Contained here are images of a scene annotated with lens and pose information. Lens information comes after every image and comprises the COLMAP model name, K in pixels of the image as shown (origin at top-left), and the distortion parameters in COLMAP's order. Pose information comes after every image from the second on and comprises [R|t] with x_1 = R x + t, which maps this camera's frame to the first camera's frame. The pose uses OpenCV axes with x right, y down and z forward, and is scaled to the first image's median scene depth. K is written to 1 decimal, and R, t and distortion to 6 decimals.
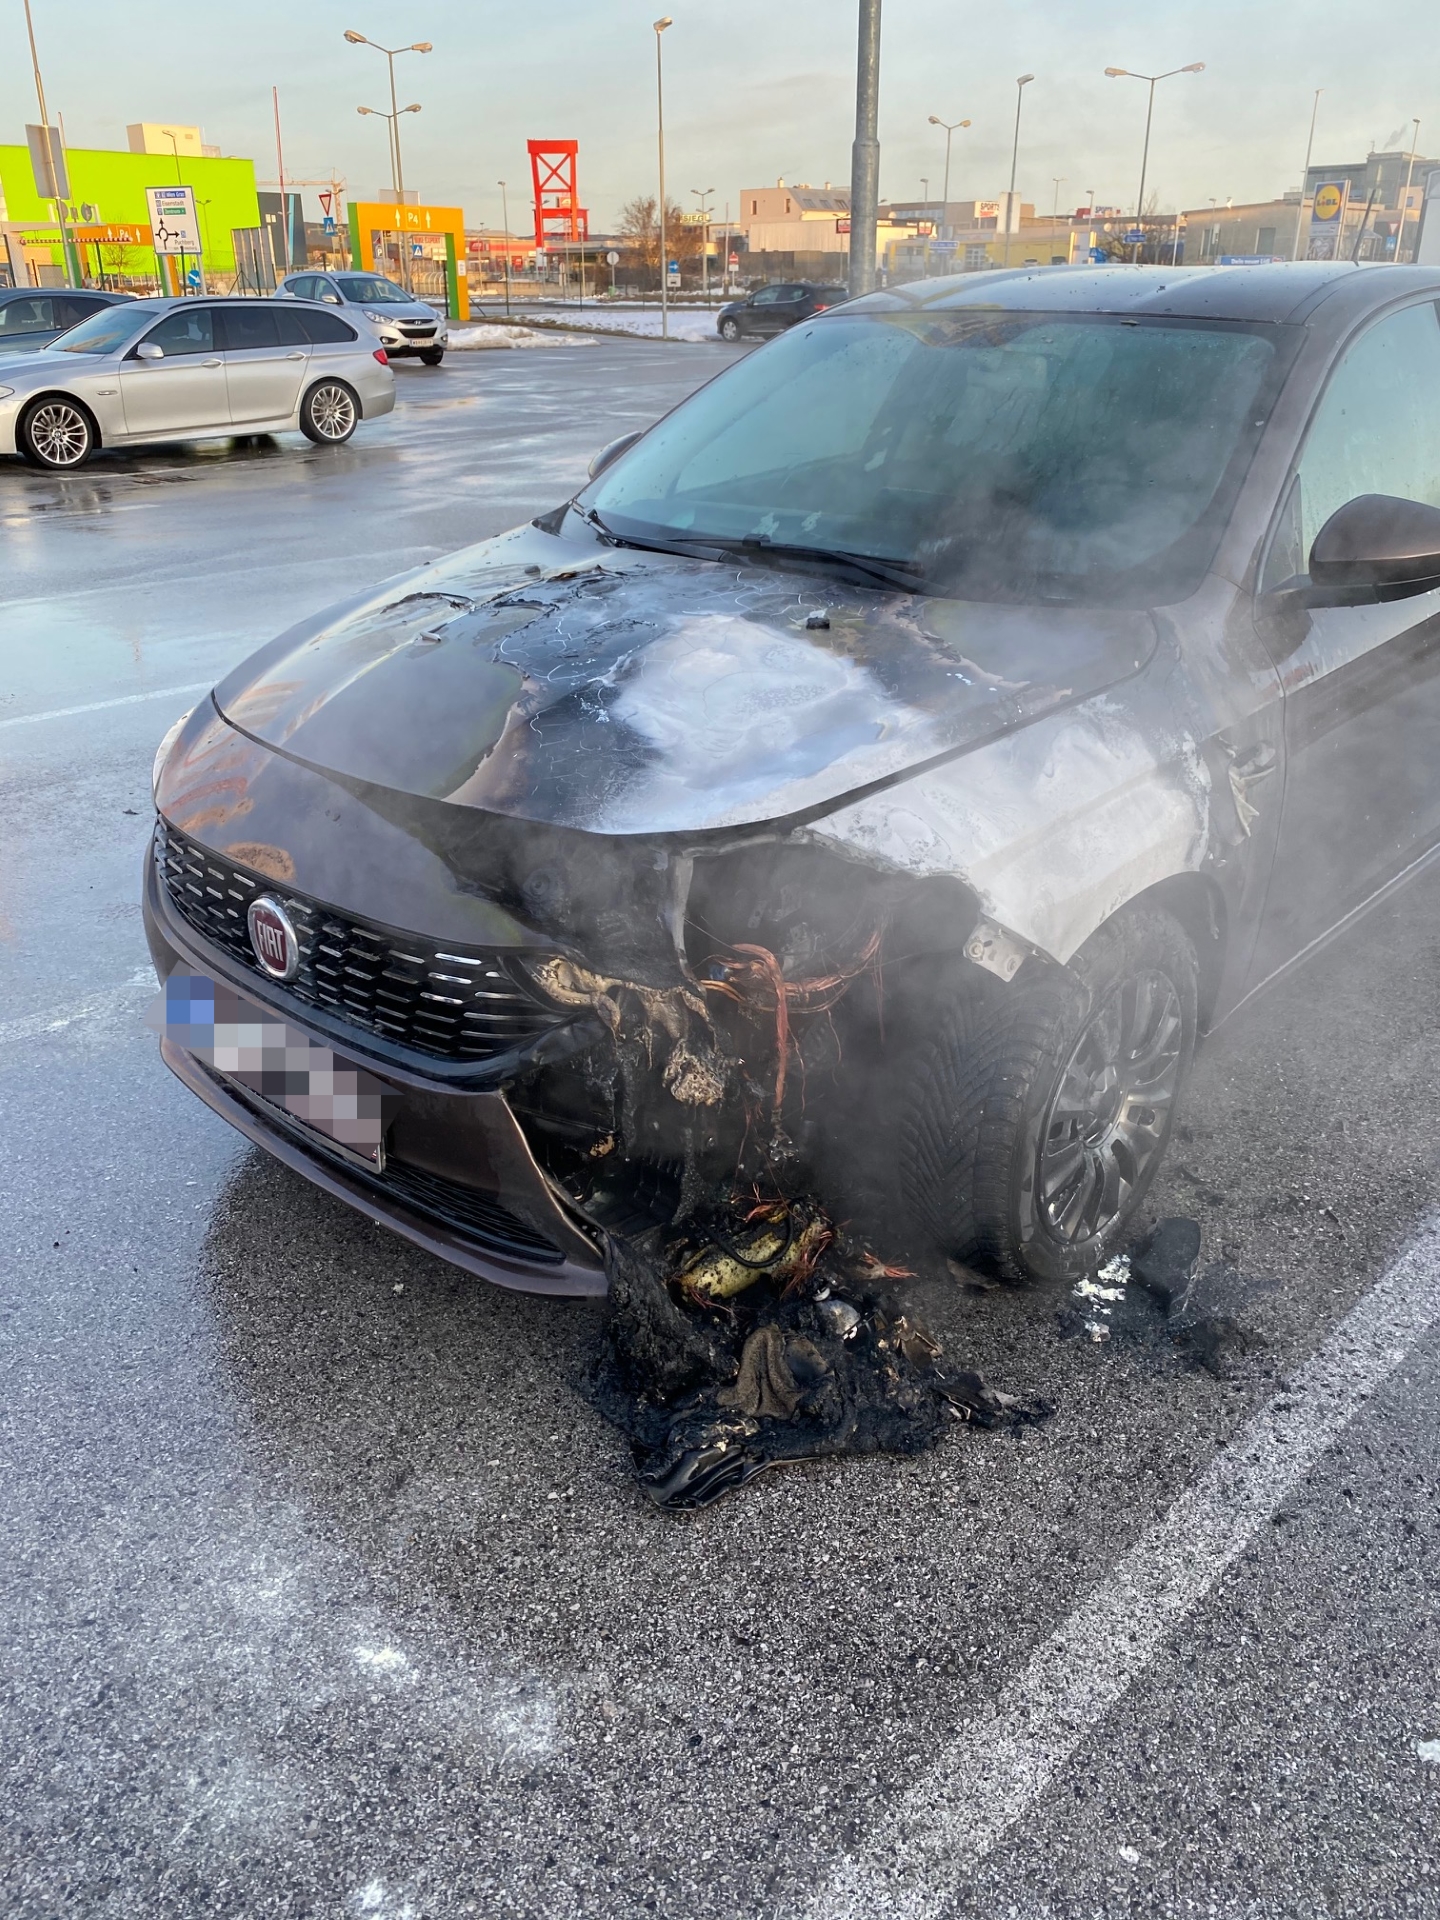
lens RADIAL K [[1481.3, 0, 720.0], [0, 1481.3, 960.0], [0, 0, 1]] dist [0.021160, -0.013522]
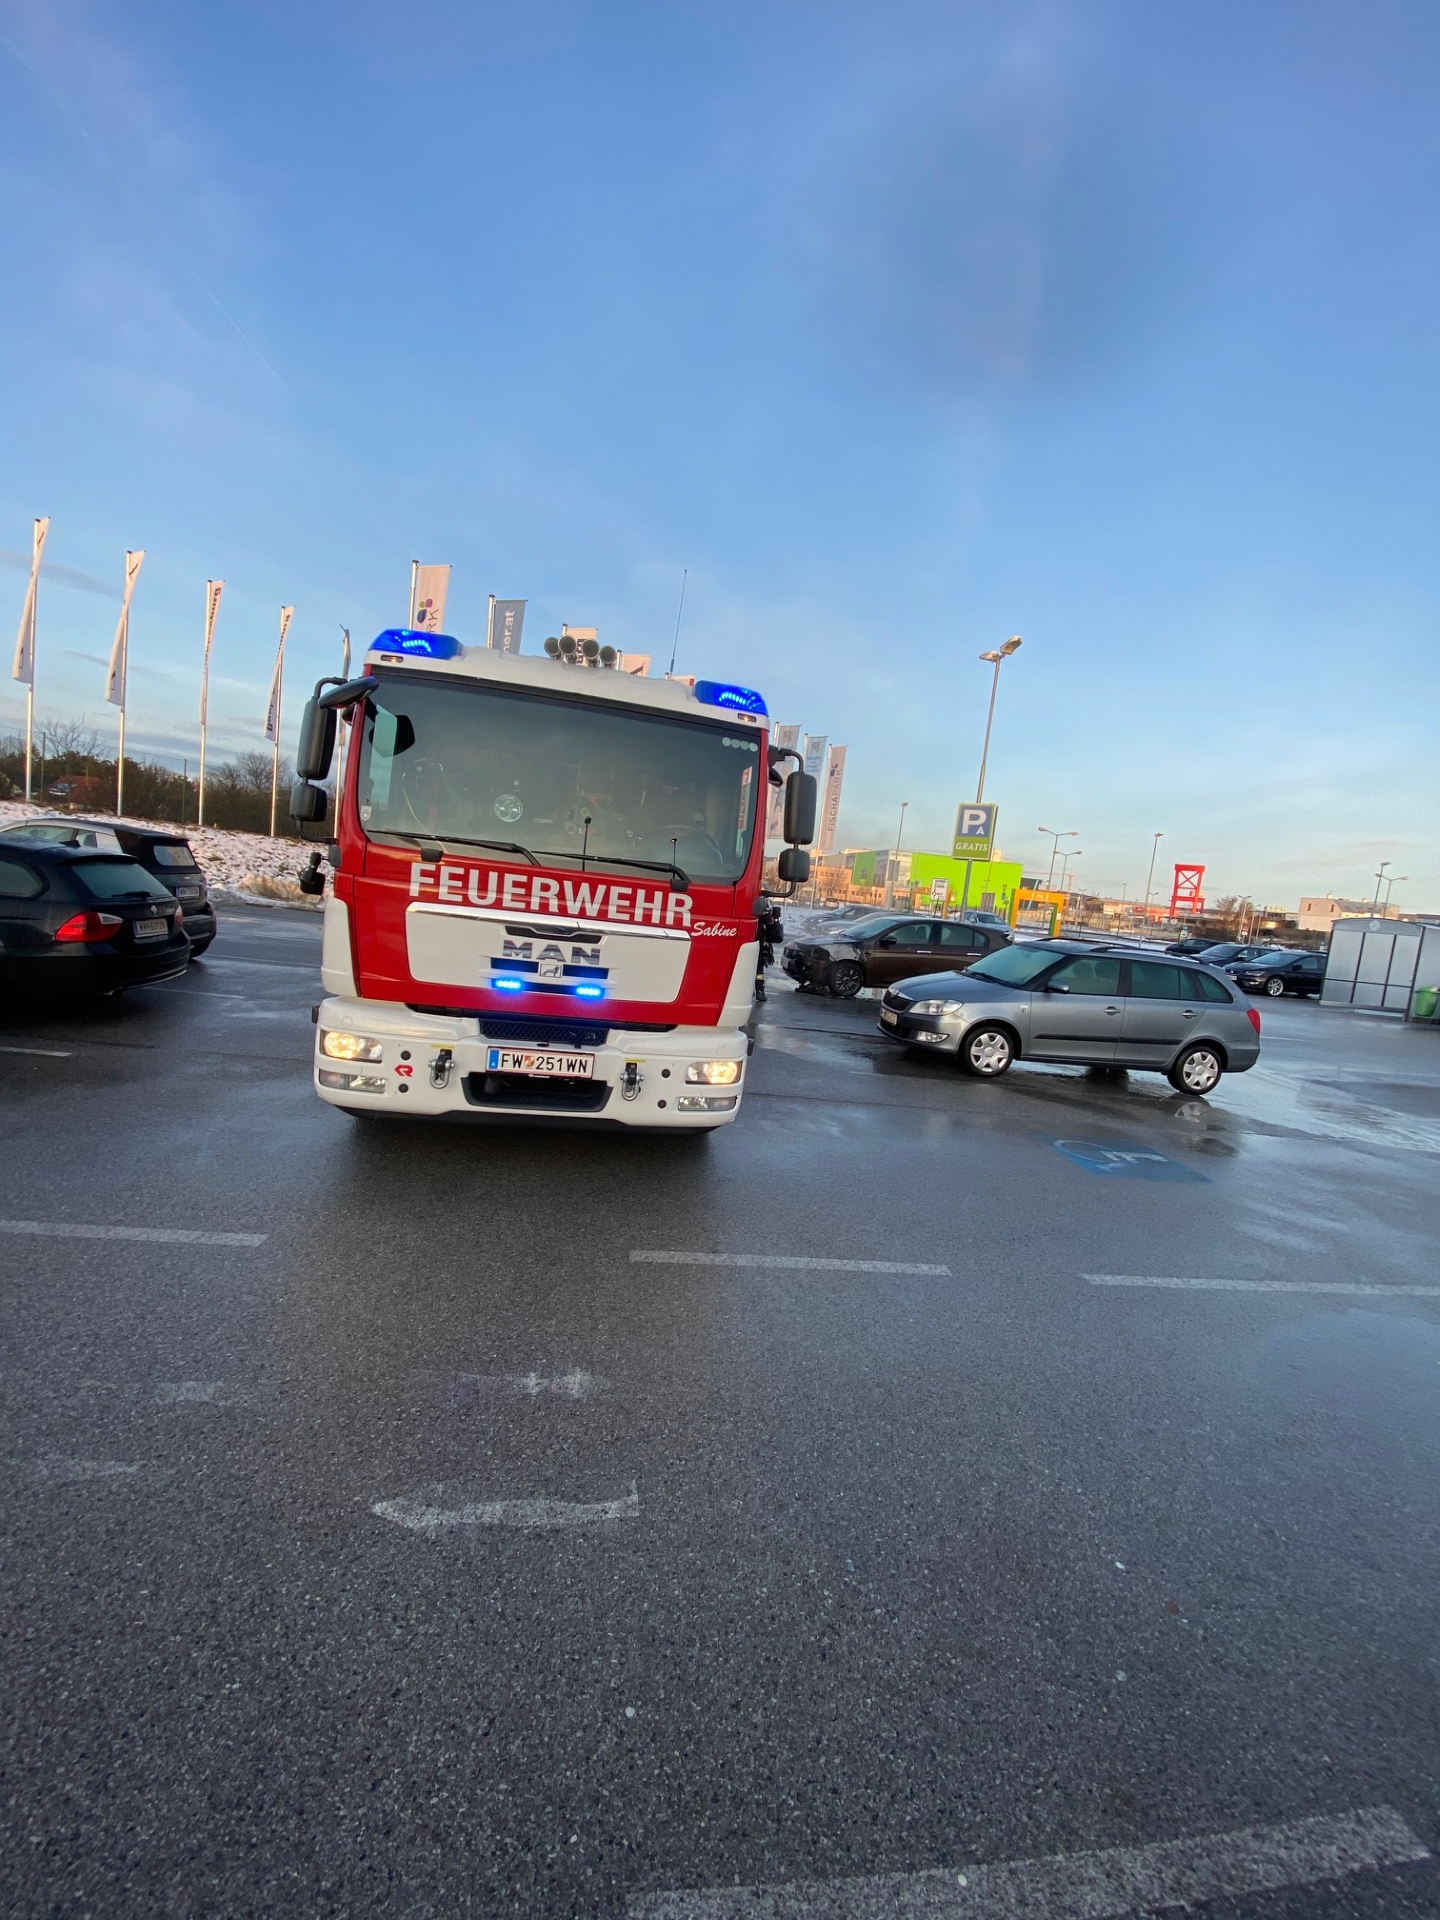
lens RADIAL K [[763.8, 0, 720.0], [0, 763.8, 960.0], [0, 0, 1]] dist [0.000692, 0.000029]
pose [[0.790944, 0.145022, -0.594455, 0.108301], [-0.345969, 0.907299, -0.238983, 0.061539], [0.504691, 0.394685, 0.767796, -0.147020]]
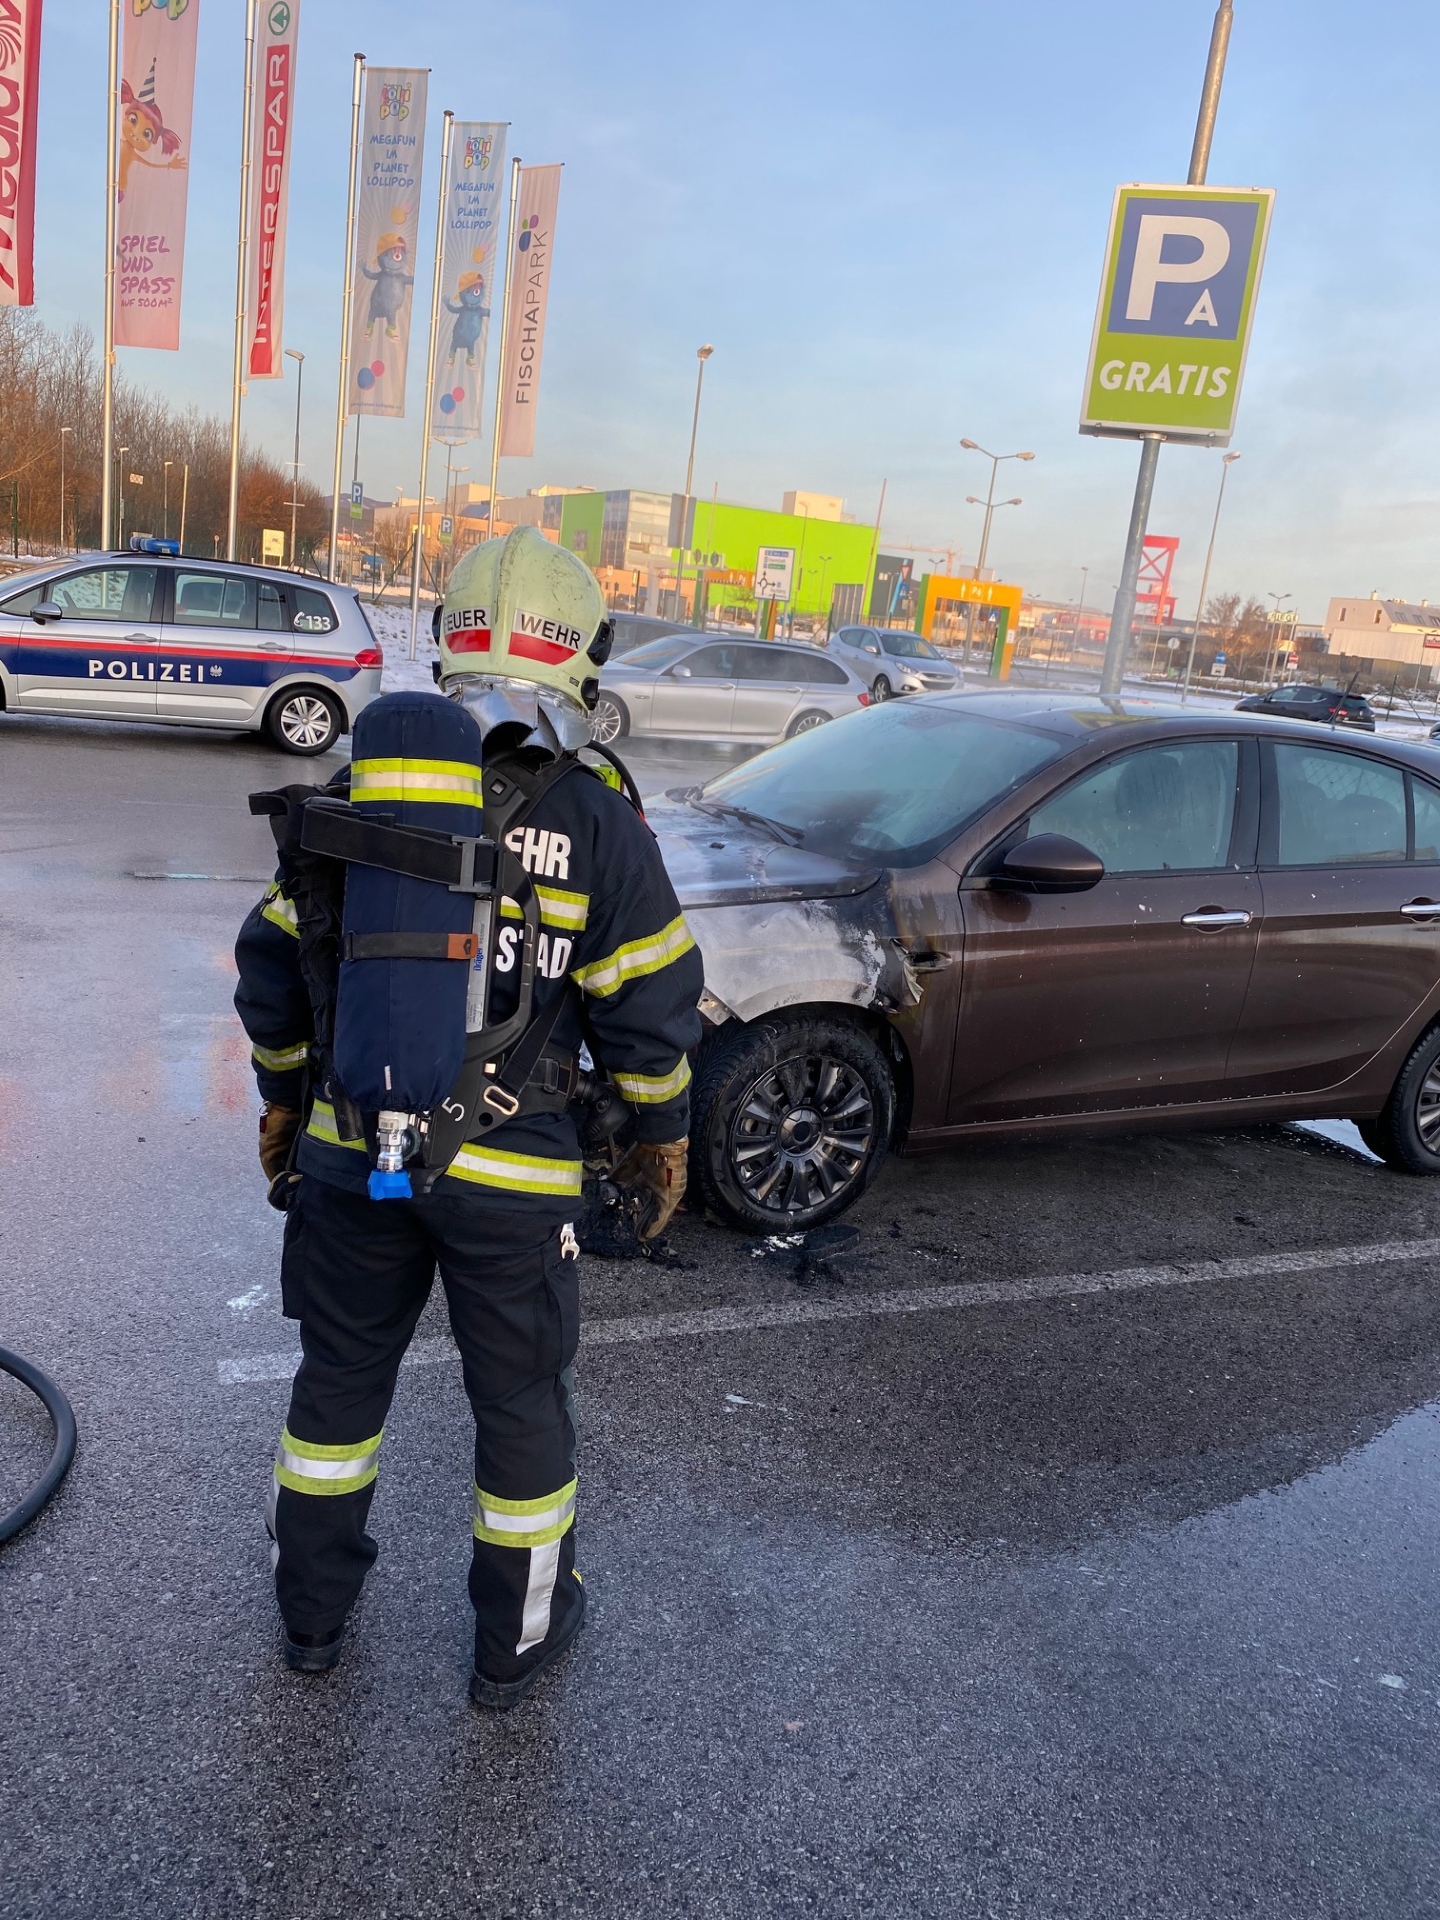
lens RADIAL K [[1472.3, 0, 720.0], [0, 1472.3, 960.0], [0, 0, 1]] dist [0.083246, -0.198410]
pose [[0.926249, 0.188303, -0.326503, 0.027910], [-0.254008, 0.951853, -0.171629, 0.009008], [0.278465, 0.241906, 0.929483, -0.027440]]
